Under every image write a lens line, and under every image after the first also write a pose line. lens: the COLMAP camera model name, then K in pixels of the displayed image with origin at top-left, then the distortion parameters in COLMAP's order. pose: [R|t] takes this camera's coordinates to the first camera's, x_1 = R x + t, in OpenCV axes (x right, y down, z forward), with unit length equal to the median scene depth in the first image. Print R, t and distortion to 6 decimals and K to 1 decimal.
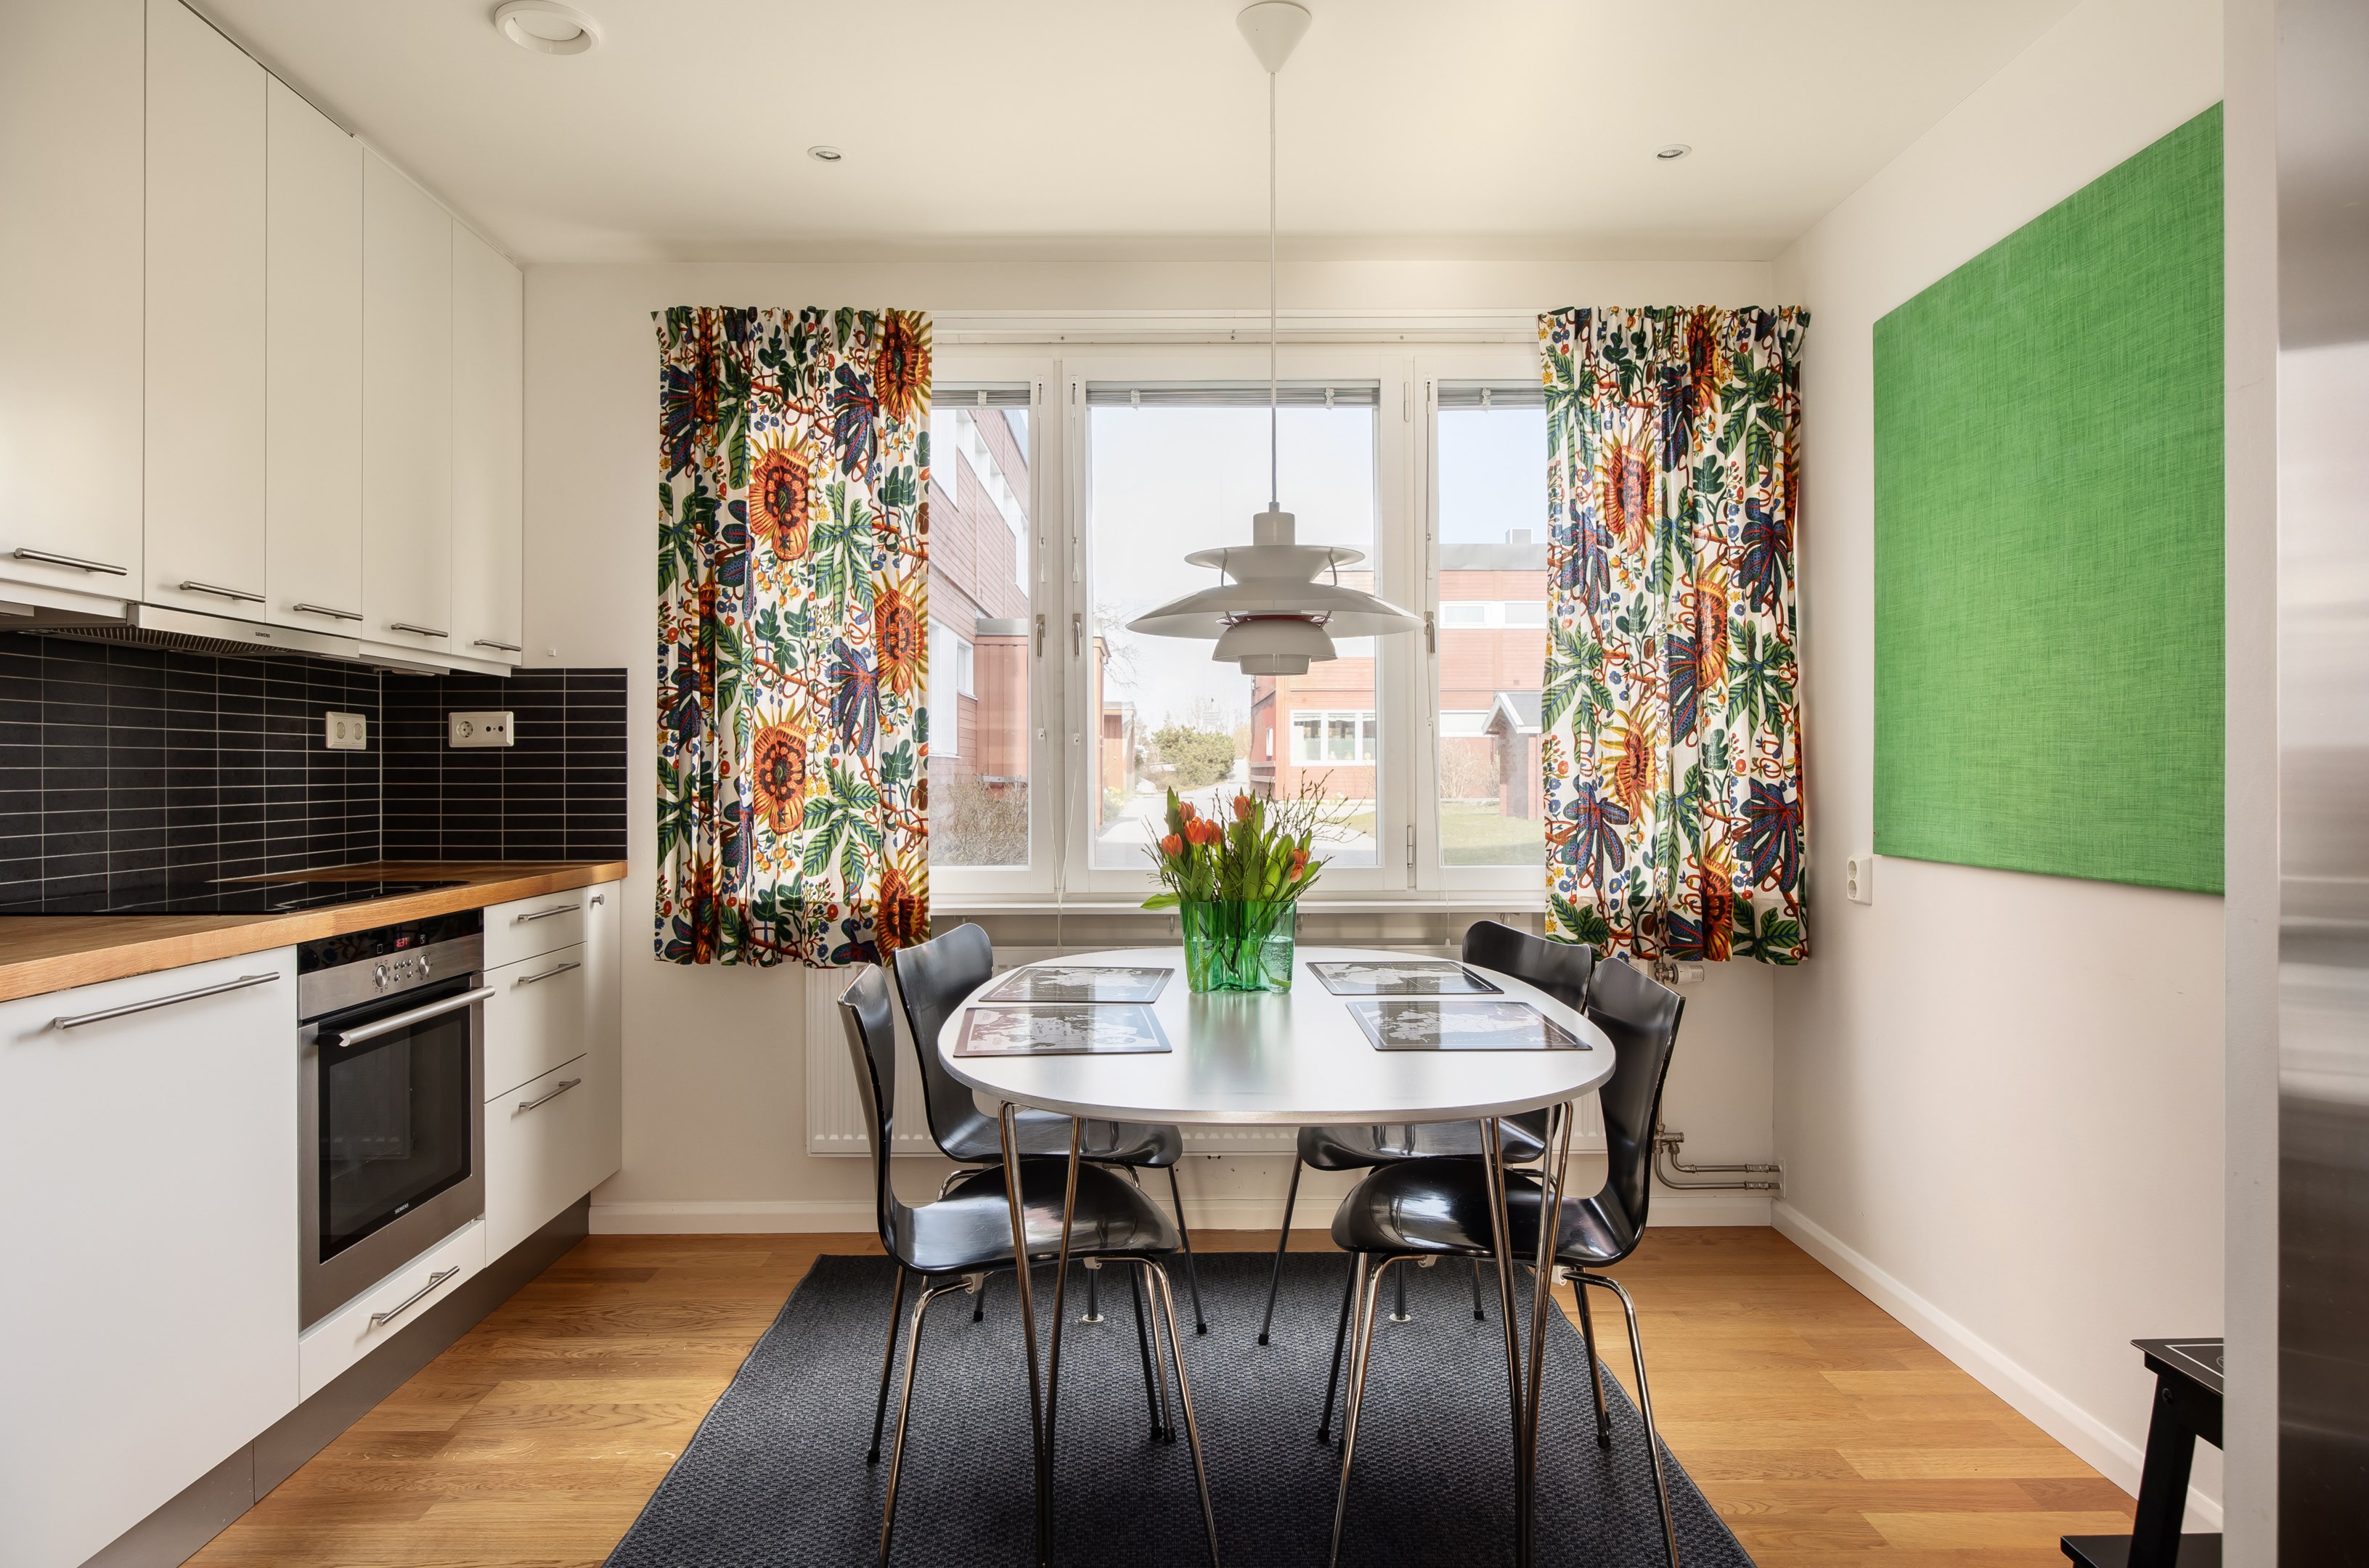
lens RADIAL K [[1425.6, 0, 1179.9], [0, 1425.6, 780.7], [0, 0, 1]] dist [0.004509, 0.000574]
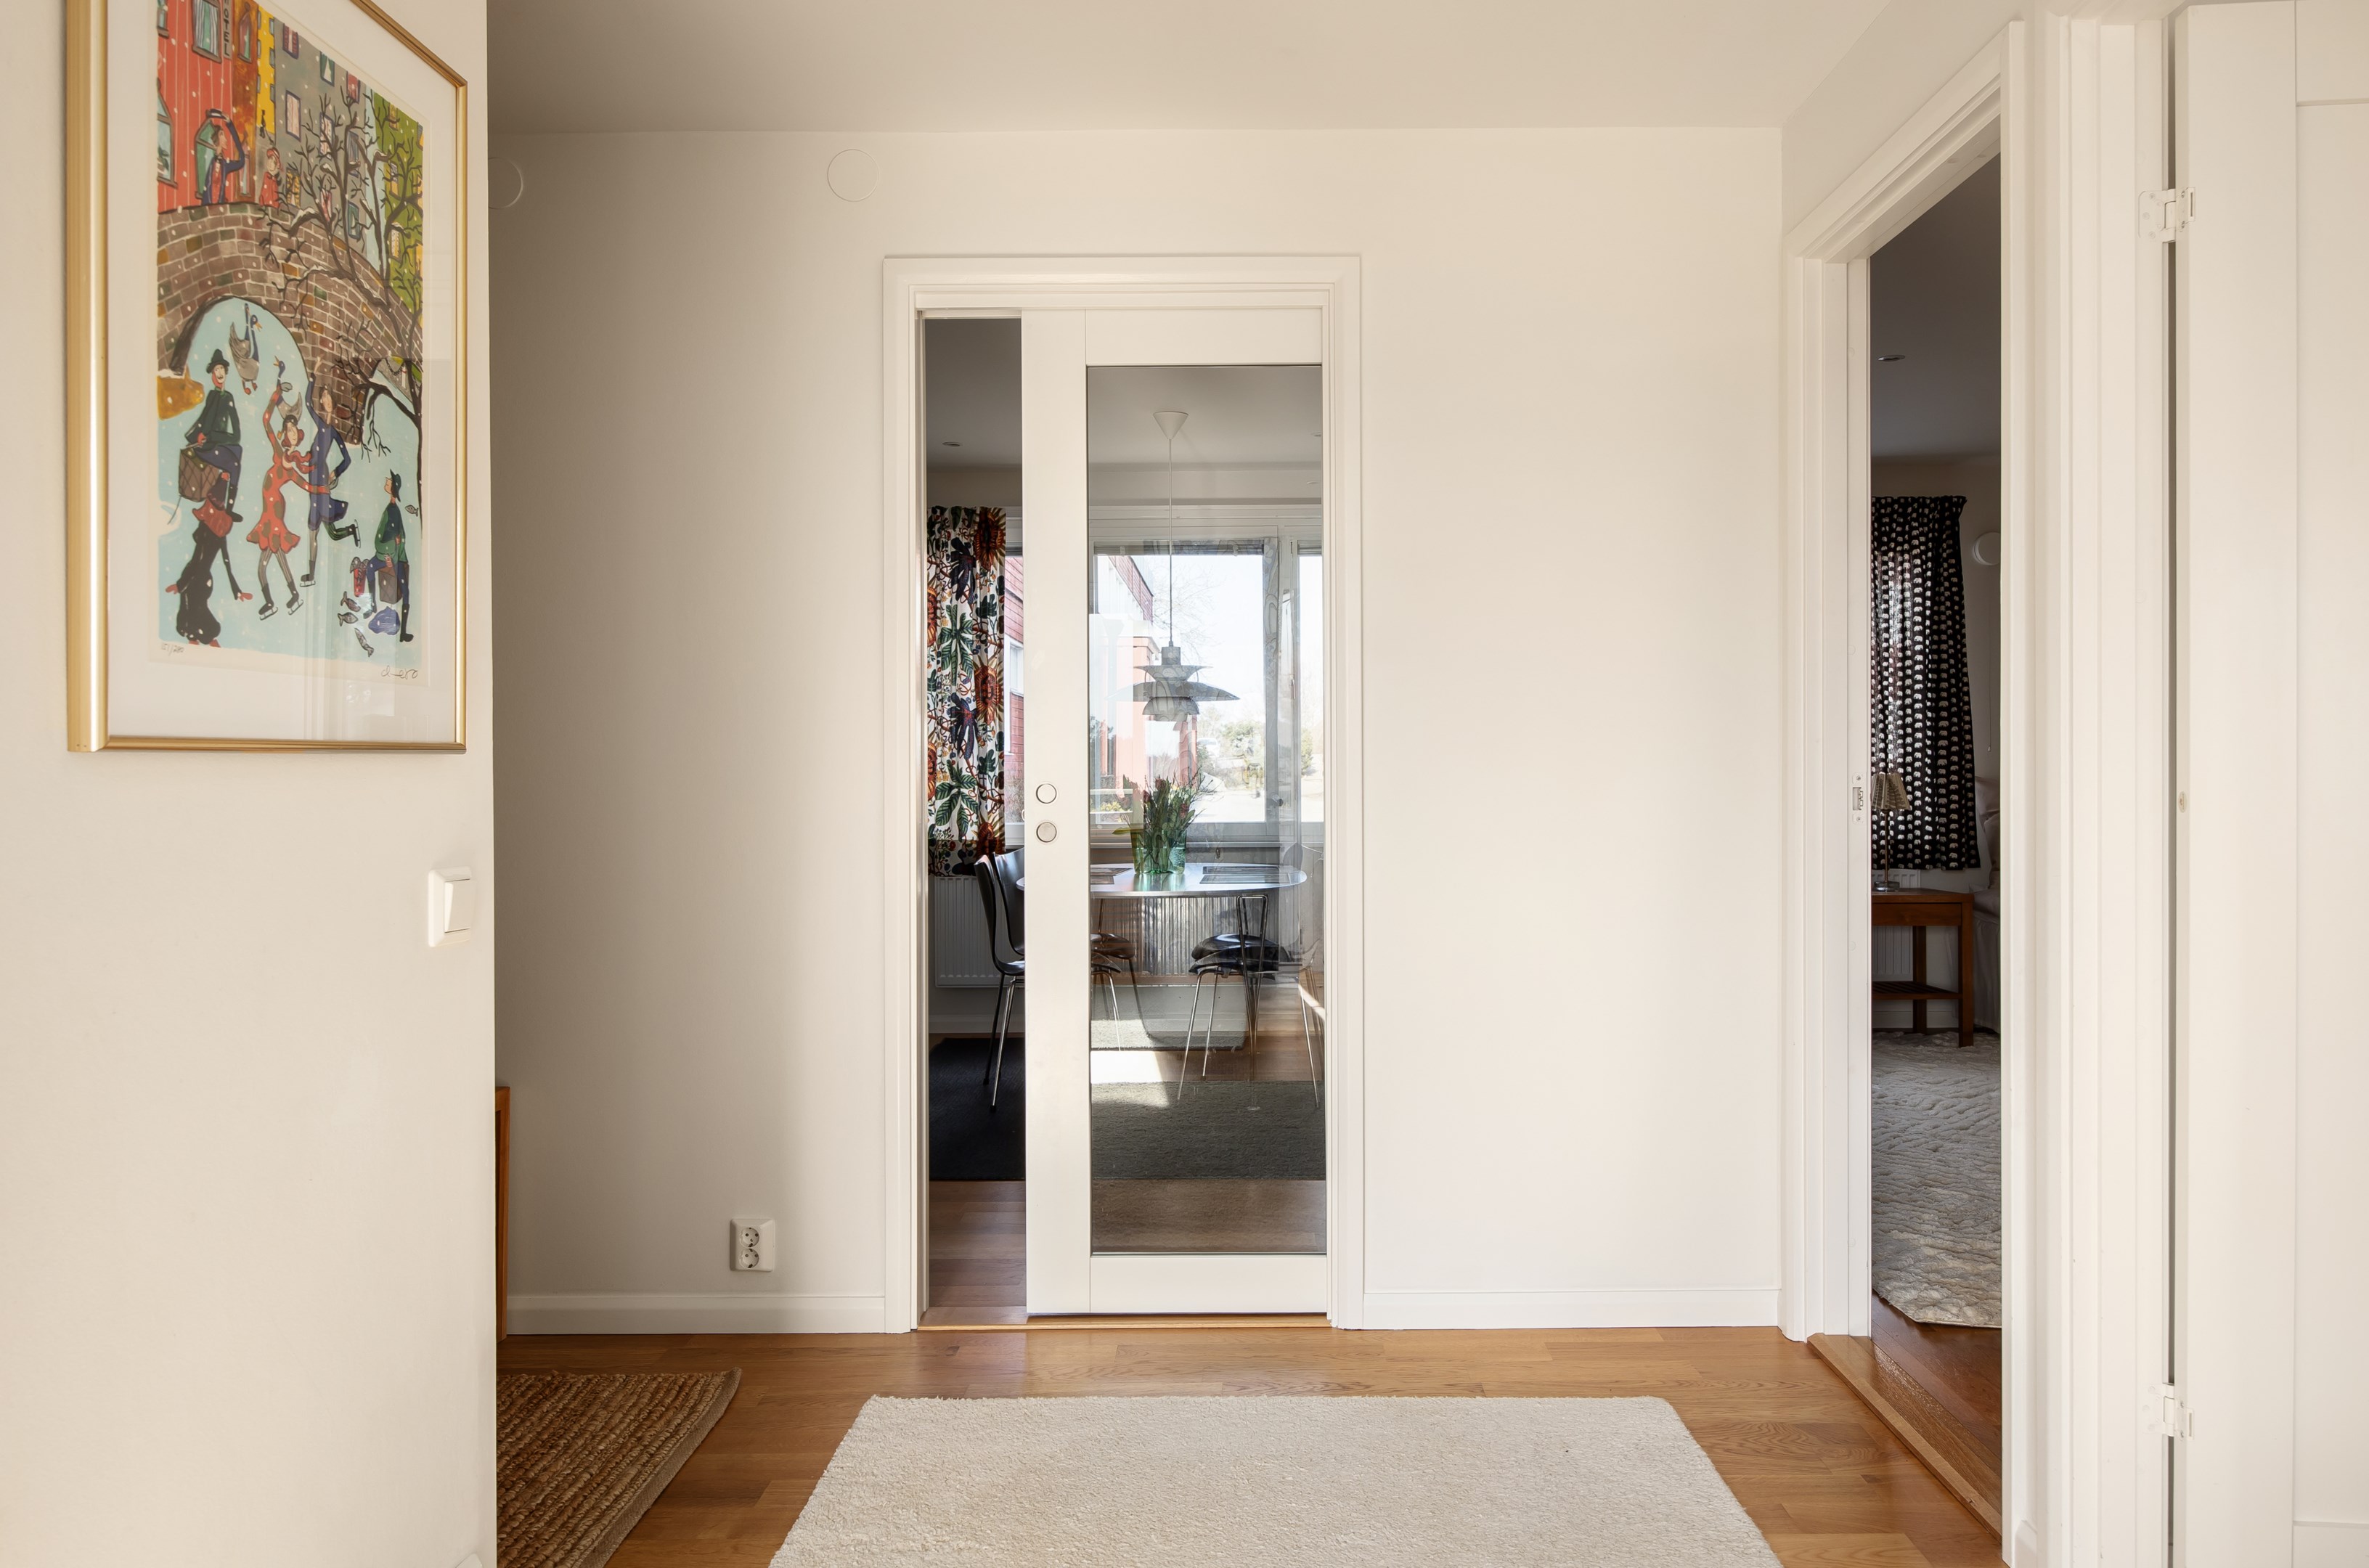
lens RADIAL K [[1636.7, 0, 1189.5], [0, 1636.7, 779.1], [0, 0, 1]] dist [0.002056, 0.000056]
pose [[0.999221, -0.002462, -0.039378, 0.133393], [0.002794, 0.999961, 0.008379, -0.008366], [0.039356, -0.008483, 0.999189, -1.024020]]
